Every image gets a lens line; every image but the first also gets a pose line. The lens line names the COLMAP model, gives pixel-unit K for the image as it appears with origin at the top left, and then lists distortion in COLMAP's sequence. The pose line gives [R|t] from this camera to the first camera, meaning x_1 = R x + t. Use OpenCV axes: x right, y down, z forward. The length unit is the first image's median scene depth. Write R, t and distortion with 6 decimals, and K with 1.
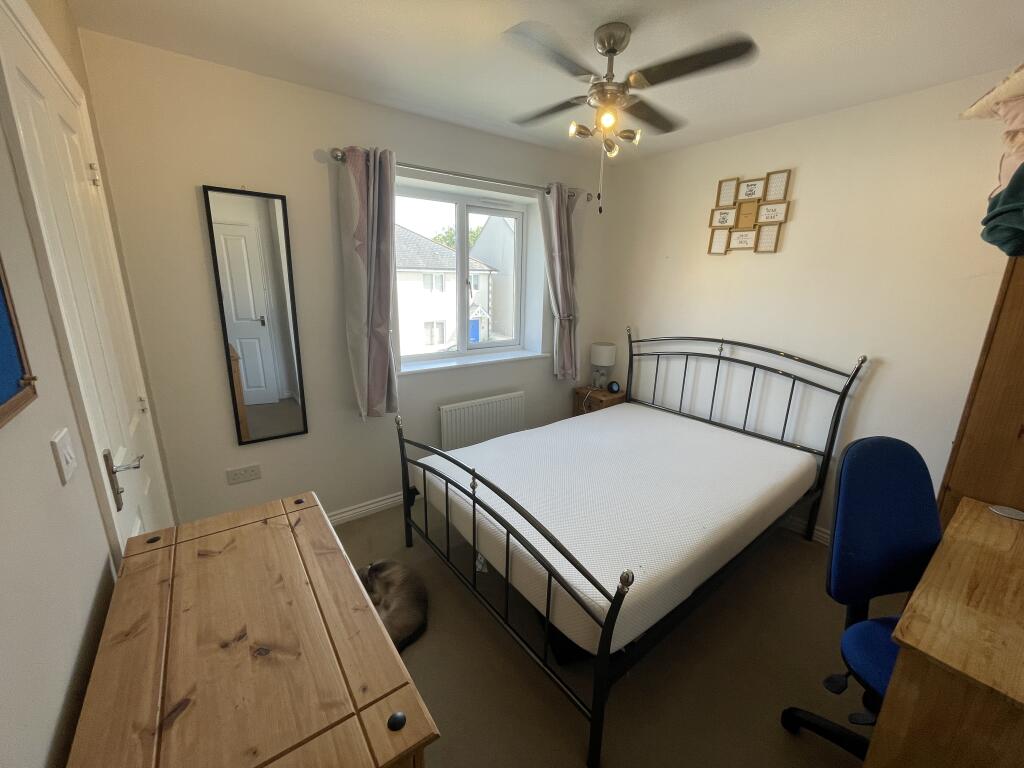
lens RADIAL K [[412.9, 0, 513.4], [0, 412.9, 383.0], [0, 0, 1]] dist [-0.004363, -0.000431]
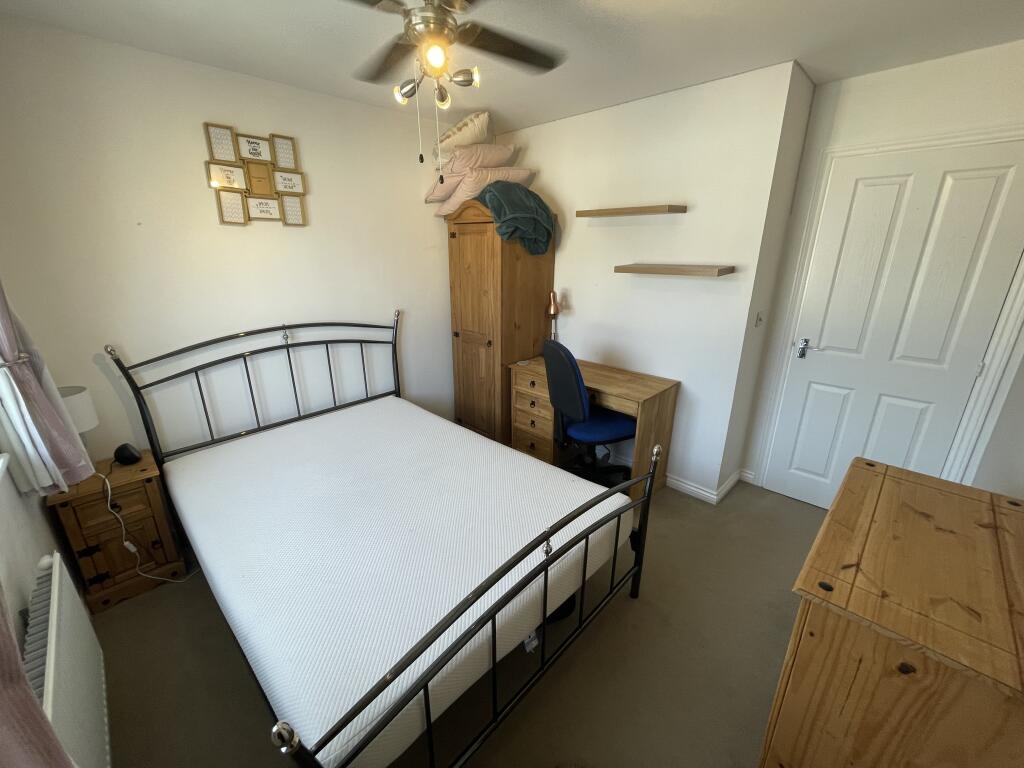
lens RADIAL K [[412.9, 0, 513.1], [0, 412.9, 384.2], [0, 0, 1]] dist [-0.004363, -0.000431]
pose [[-0.147236, -0.330151, 0.932374, -0.450289], [0.242977, 0.901690, 0.357655, -0.201746], [-0.958793, 0.279205, -0.052542, 0.659889]]
